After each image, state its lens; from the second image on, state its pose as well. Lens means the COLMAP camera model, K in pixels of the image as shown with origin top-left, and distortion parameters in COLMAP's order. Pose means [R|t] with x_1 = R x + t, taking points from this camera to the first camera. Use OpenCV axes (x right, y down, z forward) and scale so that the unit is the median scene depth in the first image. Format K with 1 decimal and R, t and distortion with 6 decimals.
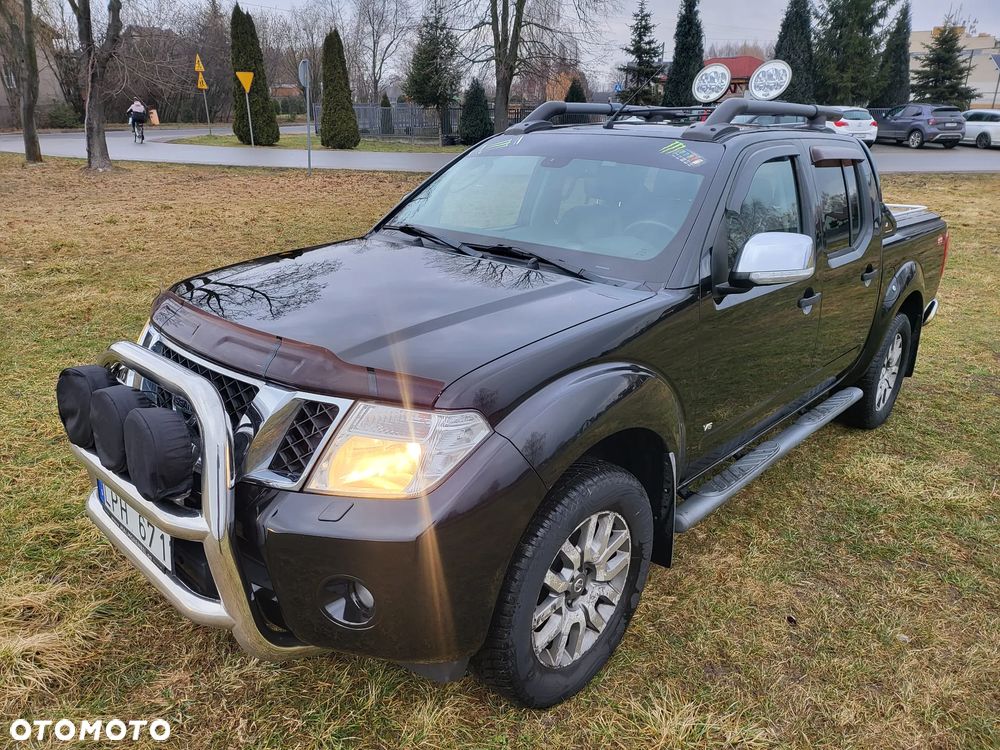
lens RADIAL K [[694.2, 0, 498.2], [0, 694.2, 380.9], [0, 0, 1]] dist [0.064195, -0.061793]
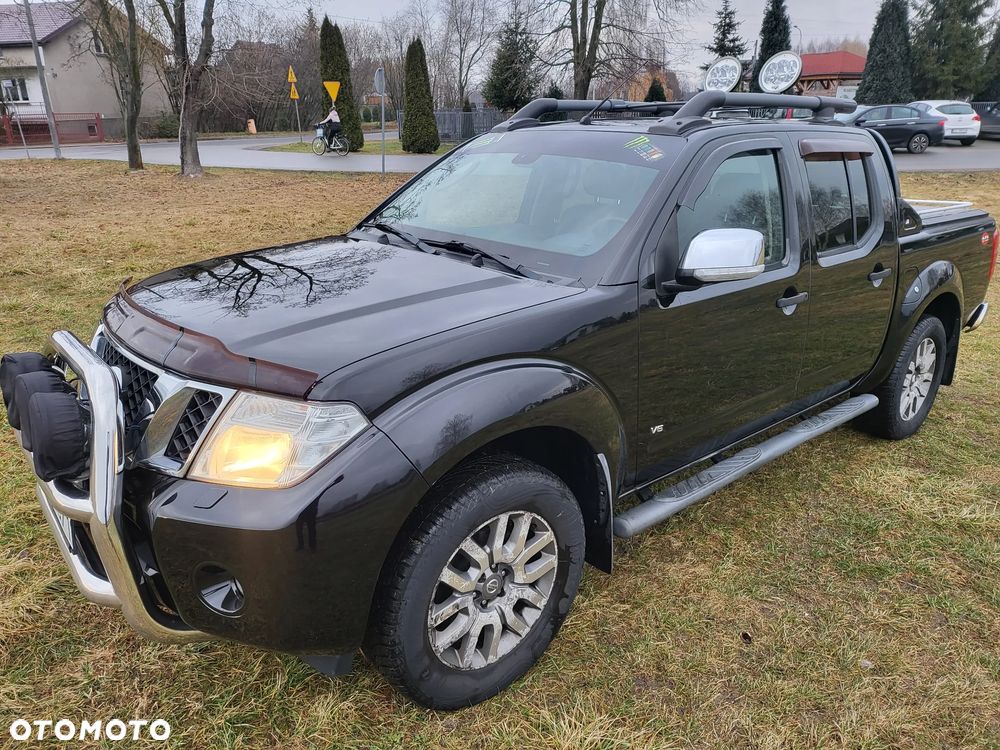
lens RADIAL K [[693.8, 0, 496.1], [0, 693.8, 369.6], [0, 0, 1]] dist [0.058075, -0.052014]
pose [[0.993638, 0.020206, -0.110793, 0.172476], [-0.022150, 0.999621, -0.016337, 0.003822], [0.110421, 0.018687, 0.993709, 0.017966]]
